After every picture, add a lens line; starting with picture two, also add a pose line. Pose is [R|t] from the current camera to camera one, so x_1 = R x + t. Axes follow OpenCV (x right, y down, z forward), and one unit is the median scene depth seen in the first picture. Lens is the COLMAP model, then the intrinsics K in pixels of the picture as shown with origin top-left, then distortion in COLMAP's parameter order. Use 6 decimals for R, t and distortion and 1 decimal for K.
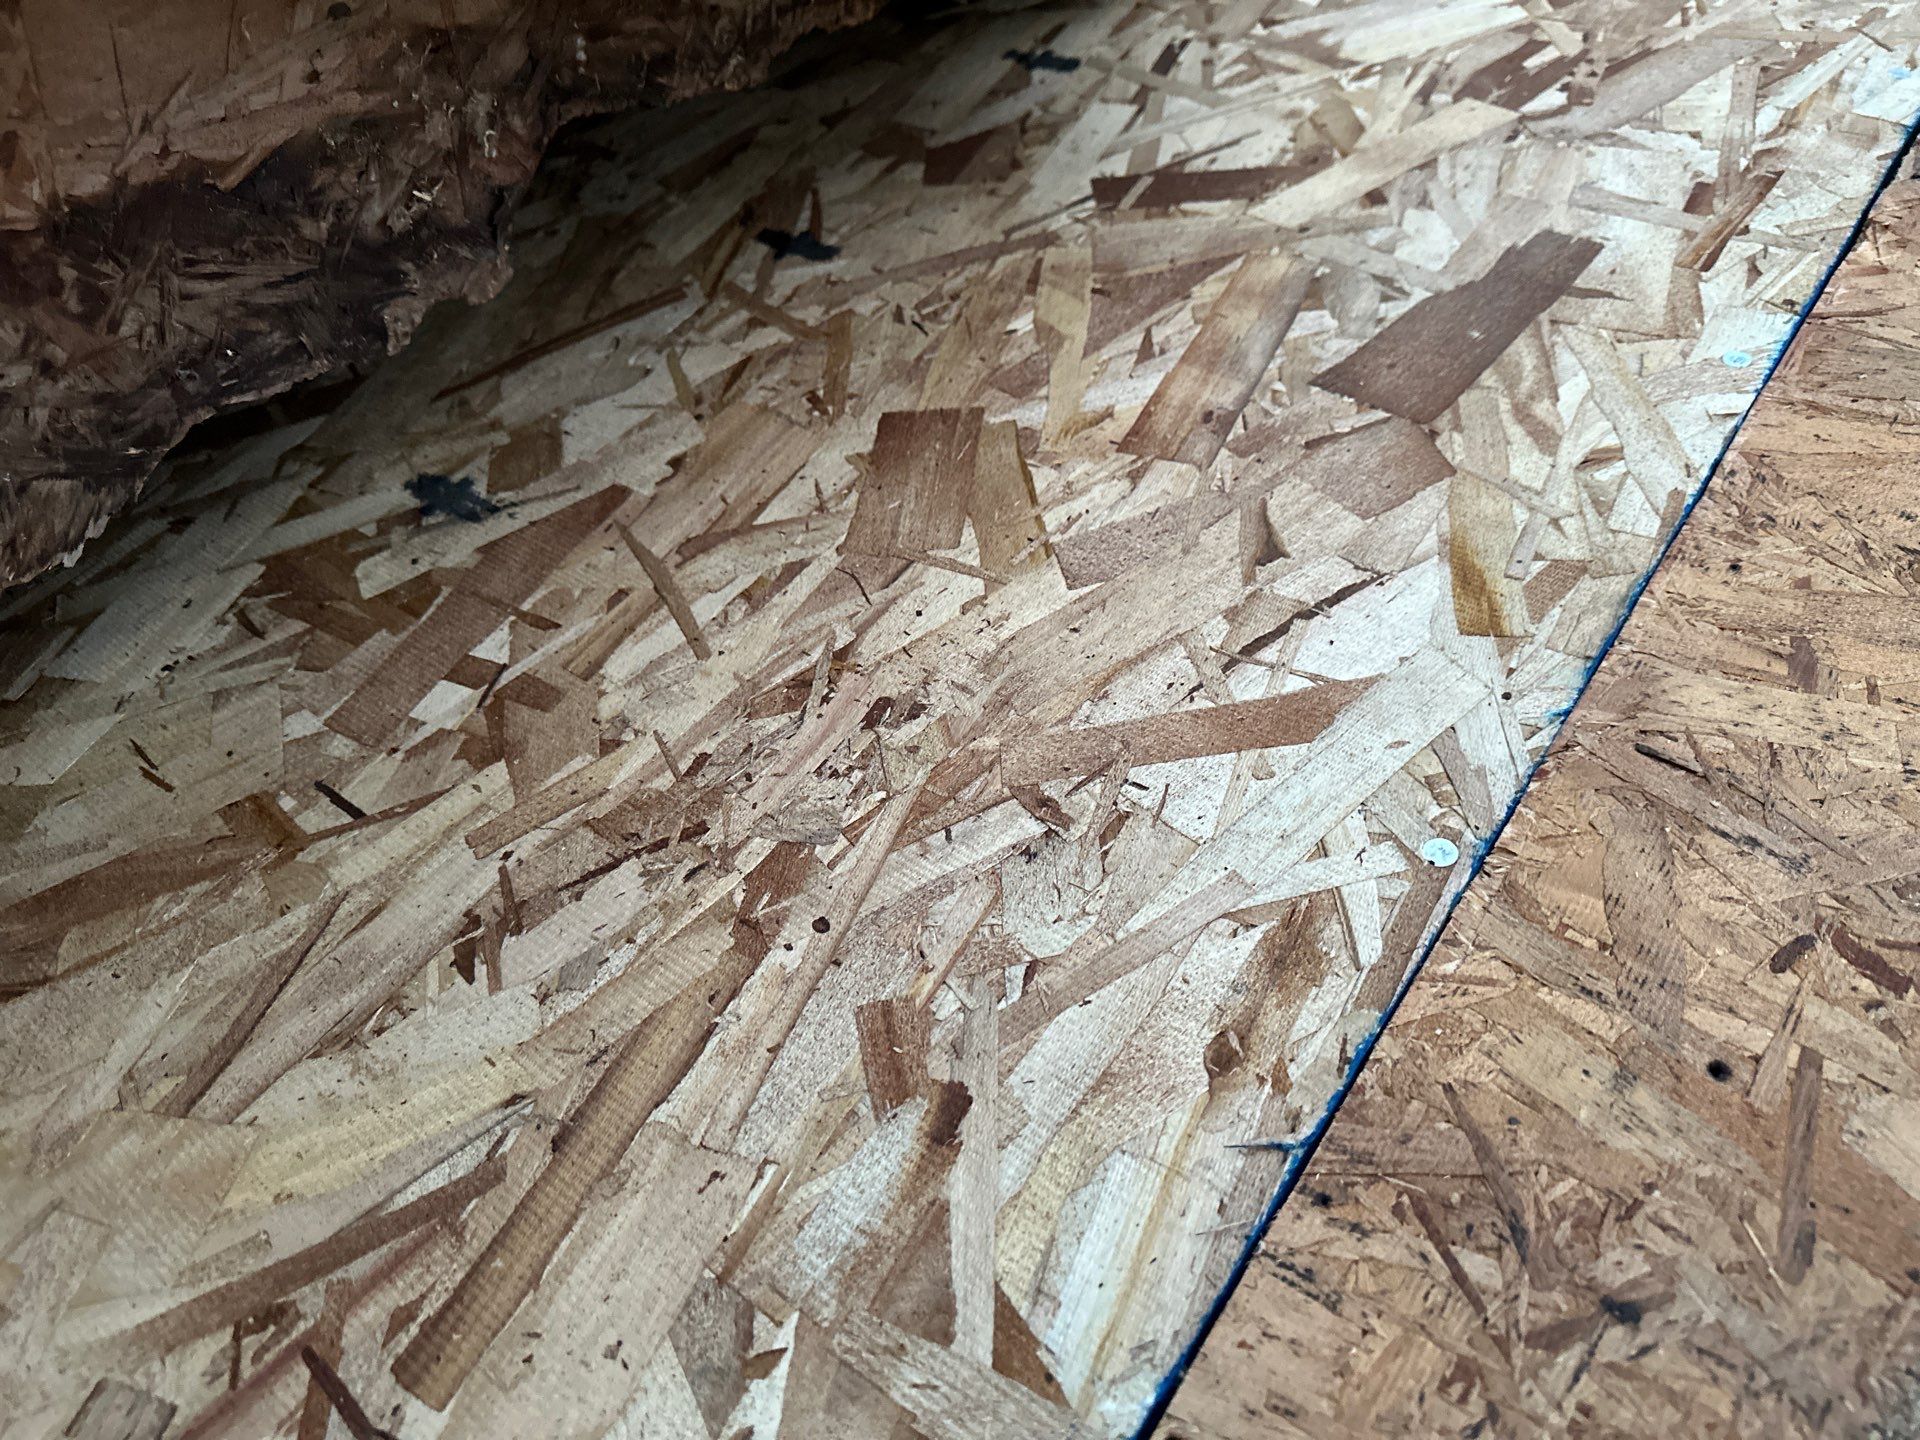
lens RADIAL K [[1391.0, 0, 985.1], [0, 1391.0, 699.1], [0, 0, 1]] dist [0.073278, -0.117882]
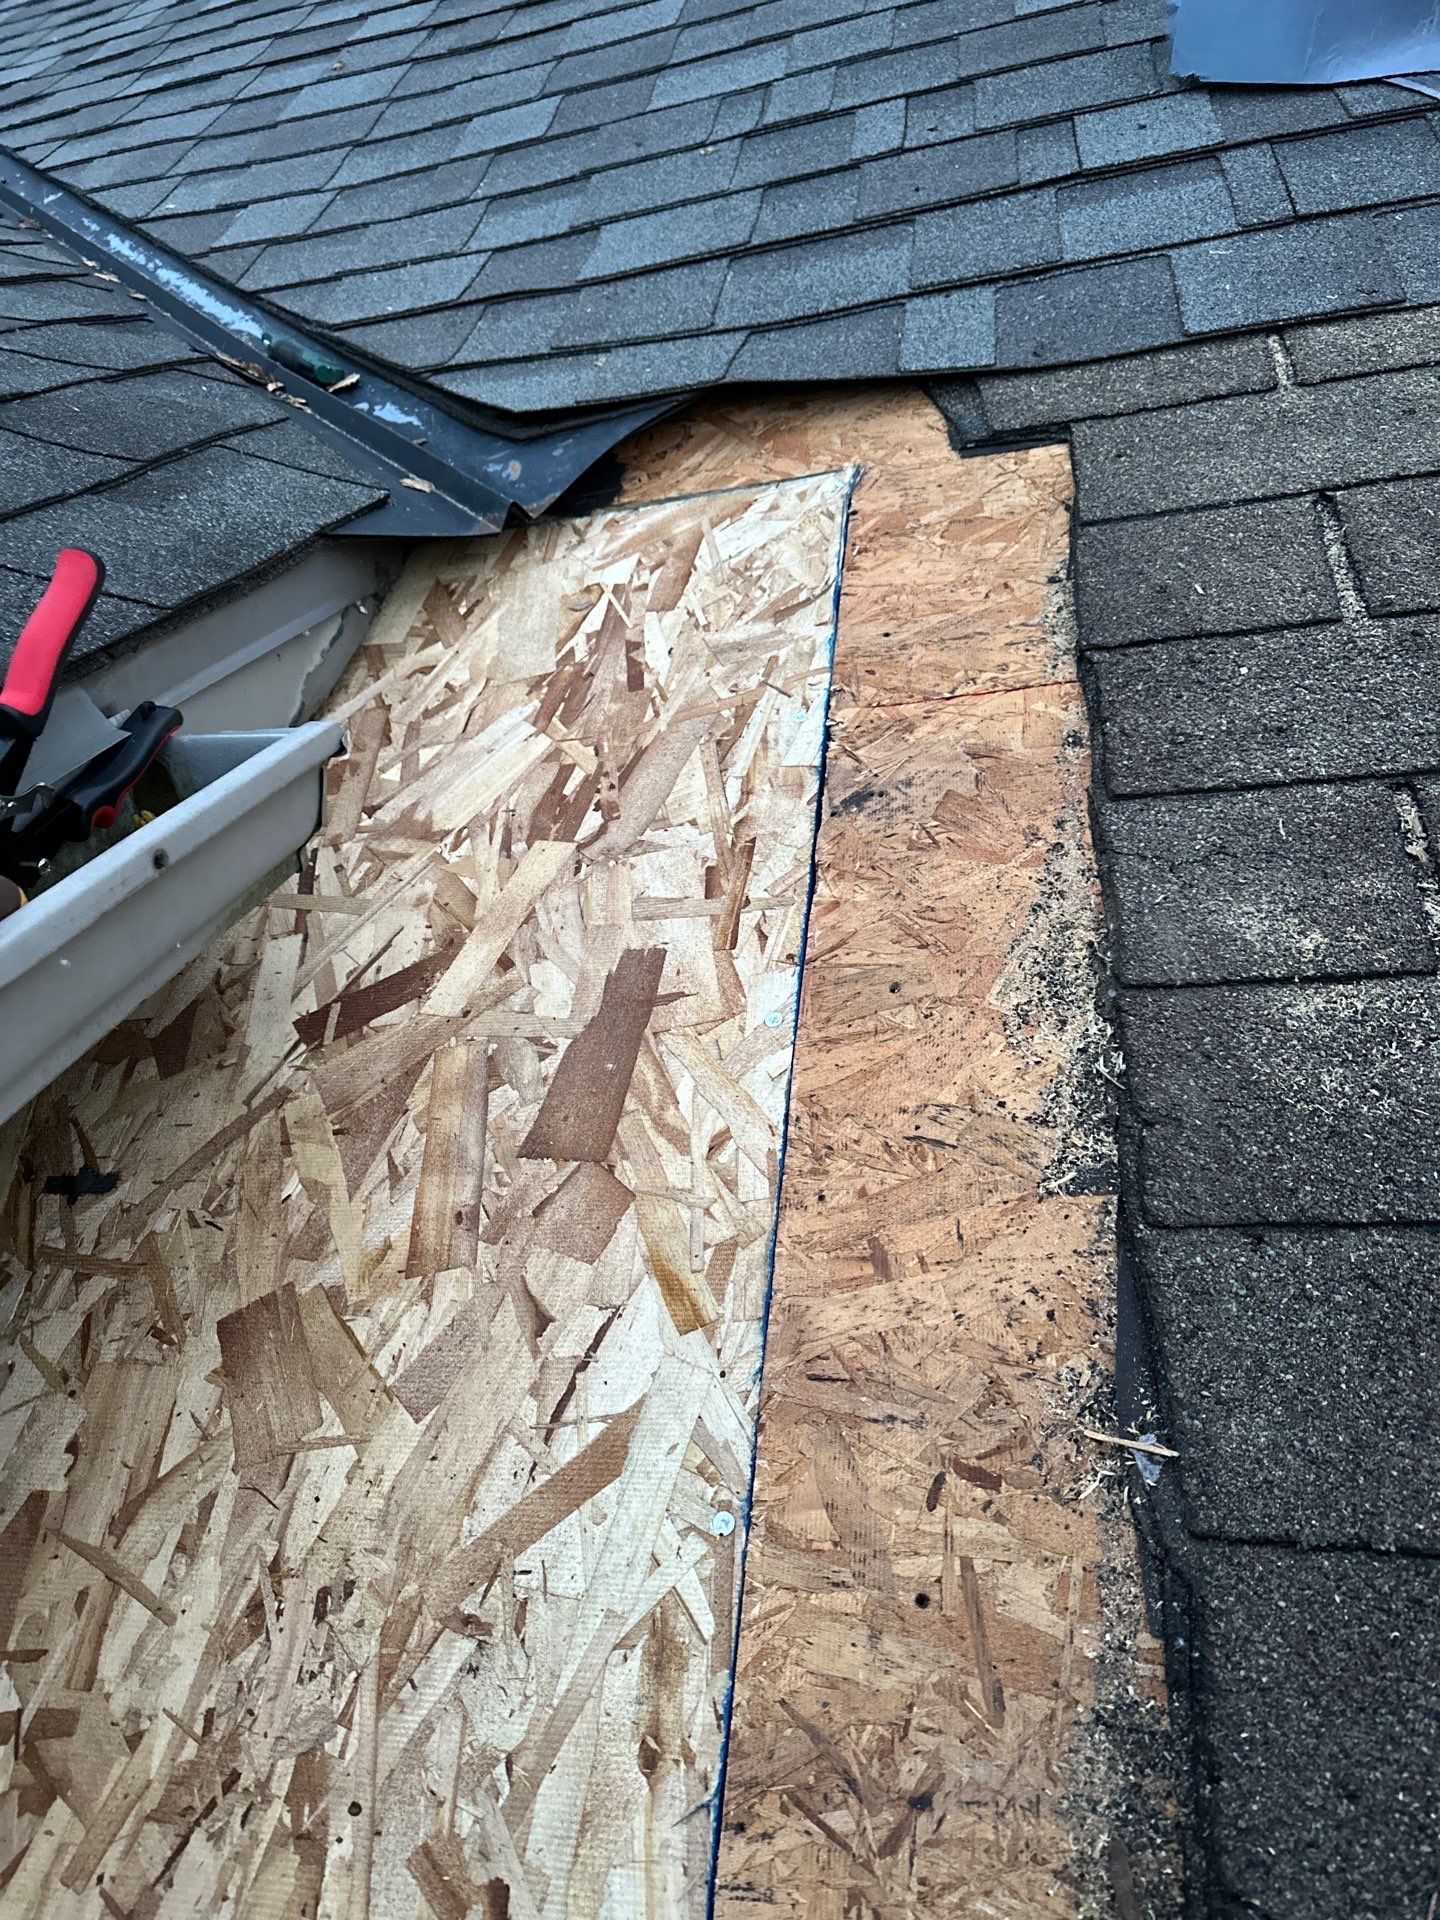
lens RADIAL K [[1361.2, 0, 720.7], [0, 1361.2, 950.0], [0, 0, 1]] dist [0.074061, -0.098808]
pose [[0.867012, -0.427535, 0.255939, 0.175957], [0.445909, 0.894942, -0.015590, -0.347999], [-0.222385, 0.127642, 0.966567, -0.408787]]
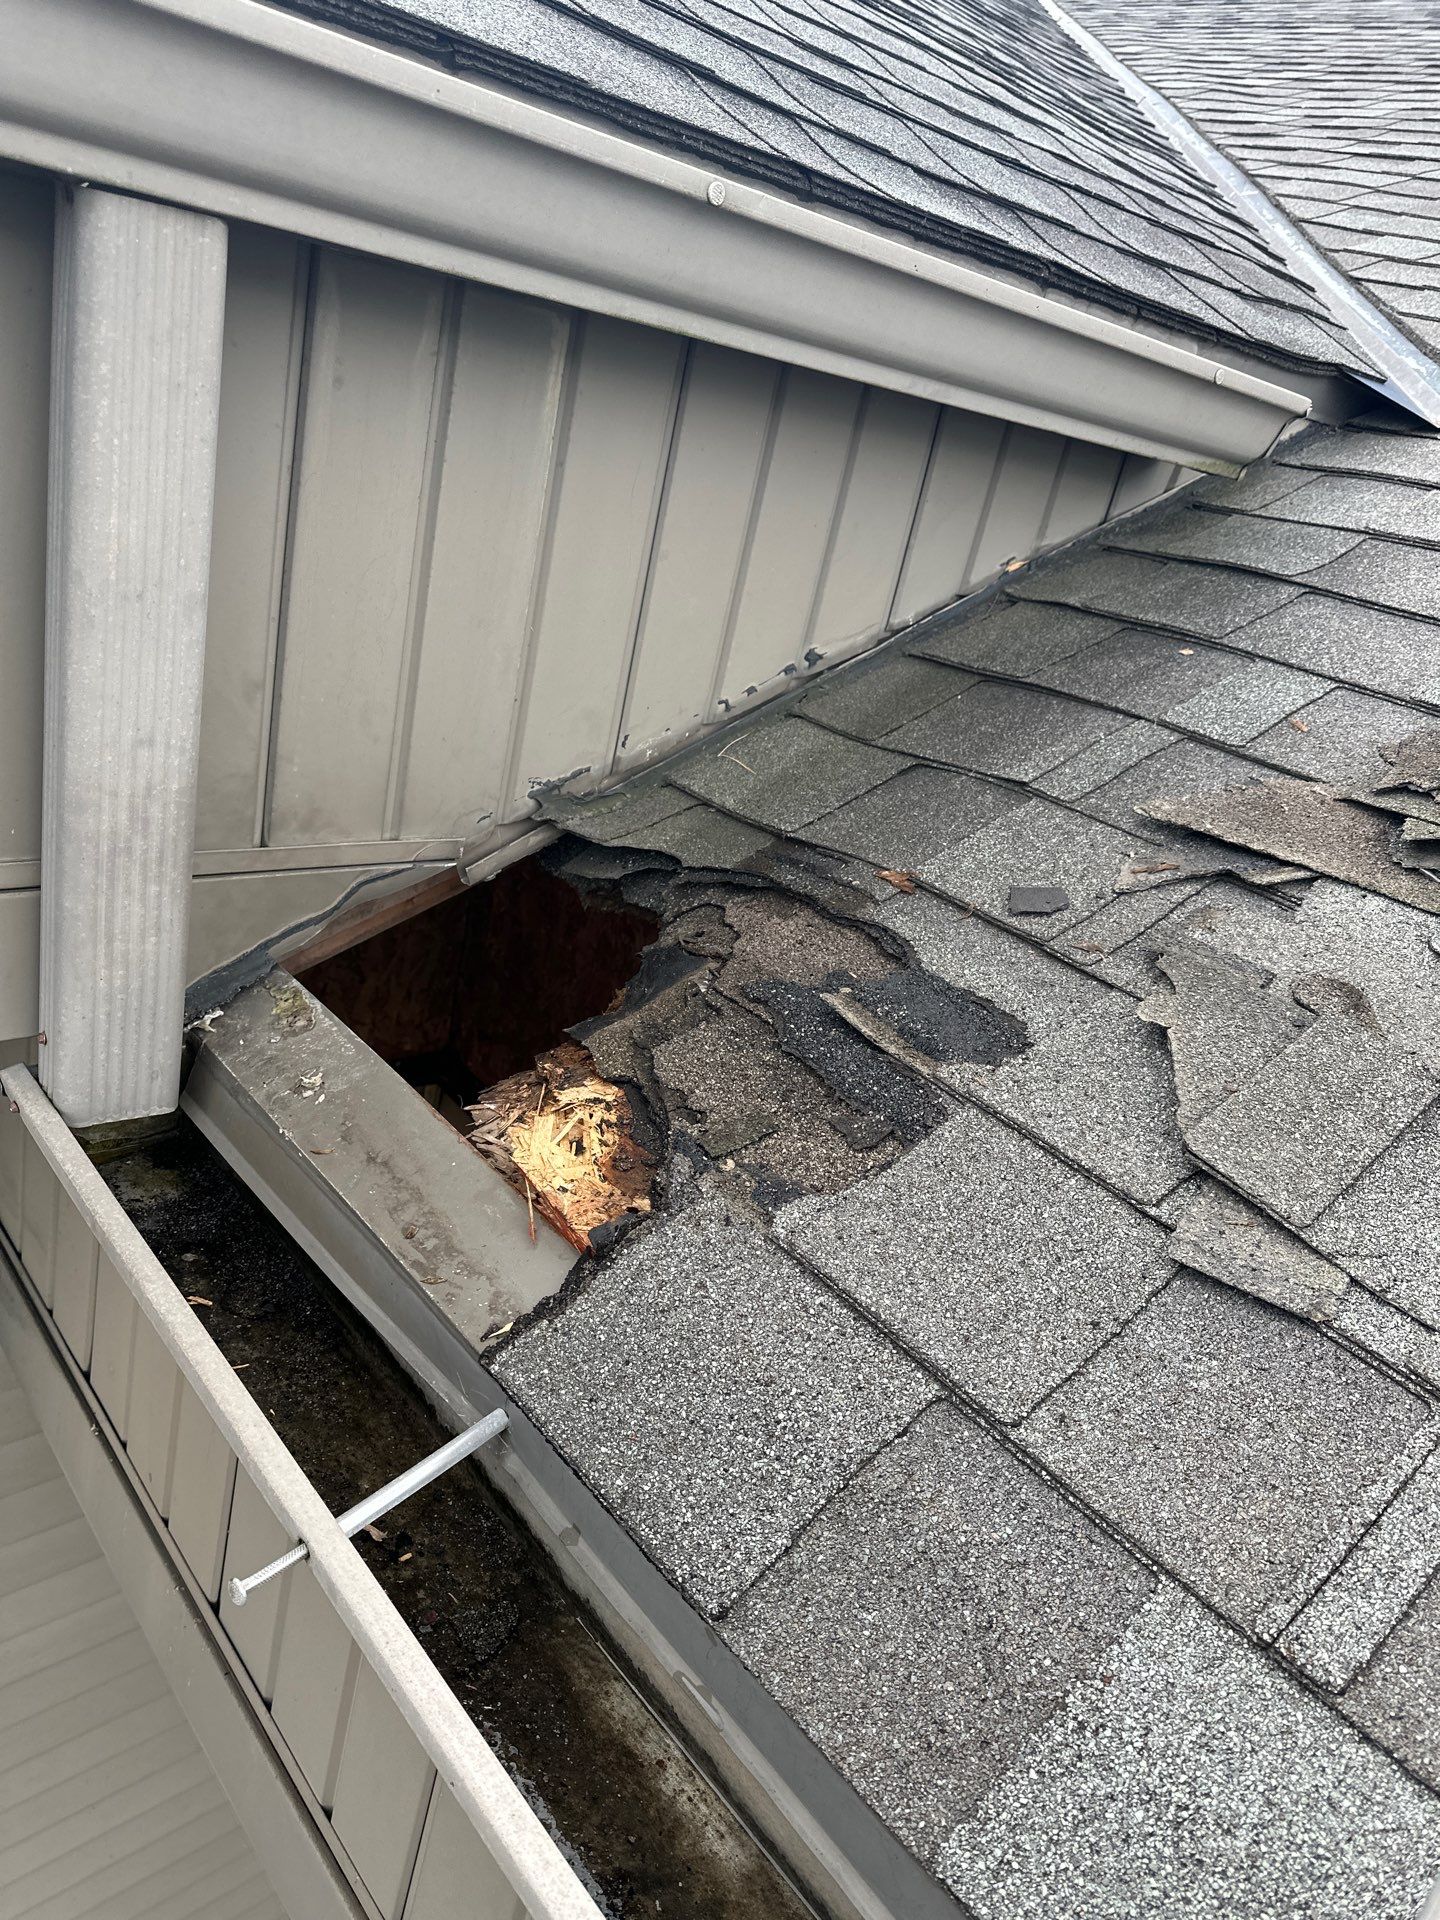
lens RADIAL K [[1317.4, 0, 721.9], [0, 1317.4, 986.3], [0, 0, 1]] dist [0.017843, -0.023038]
pose [[0.971949, 0.176929, -0.154958, -0.264882], [-0.194063, 0.975526, -0.103382, 0.941222], [0.132874, 0.130553, 0.982497, -1.553949]]
